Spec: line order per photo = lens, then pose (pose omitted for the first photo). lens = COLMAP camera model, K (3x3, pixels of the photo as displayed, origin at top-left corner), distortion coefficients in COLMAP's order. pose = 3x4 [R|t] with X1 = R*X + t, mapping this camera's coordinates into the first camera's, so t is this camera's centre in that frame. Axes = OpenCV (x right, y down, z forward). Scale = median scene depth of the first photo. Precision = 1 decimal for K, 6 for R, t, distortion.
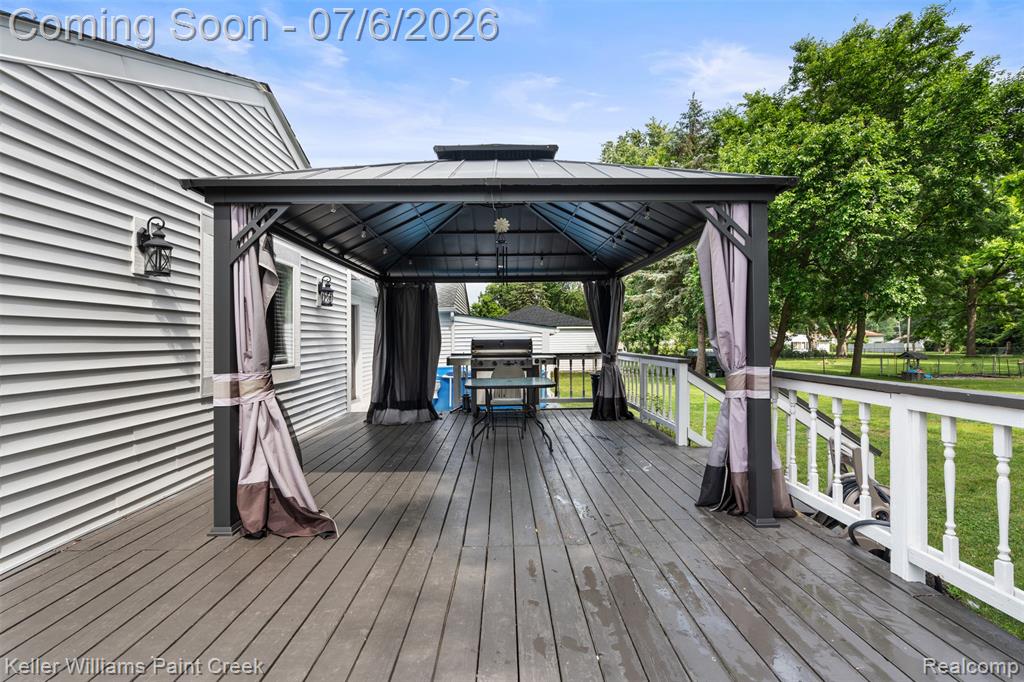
lens RADIAL K [[465.9, 0, 513.3], [0, 465.9, 345.0], [0, 0, 1]] dist [0.003424, 0.000975]
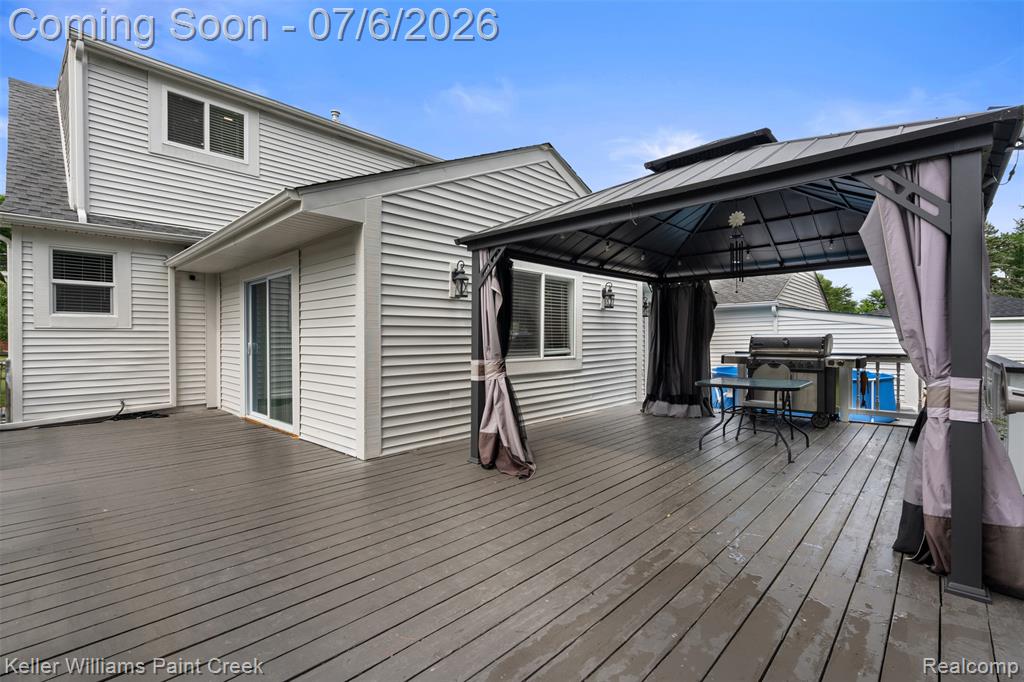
lens RADIAL K [[465.9, 0, 513.3], [0, 465.9, 345.0], [0, 0, 1]] dist [0.003424, 0.000975]
pose [[0.717274, 0.015897, -0.696610, 0.511508], [-0.009402, 0.999870, 0.013137, -0.008044], [0.696728, -0.002873, 0.717330, -0.022538]]
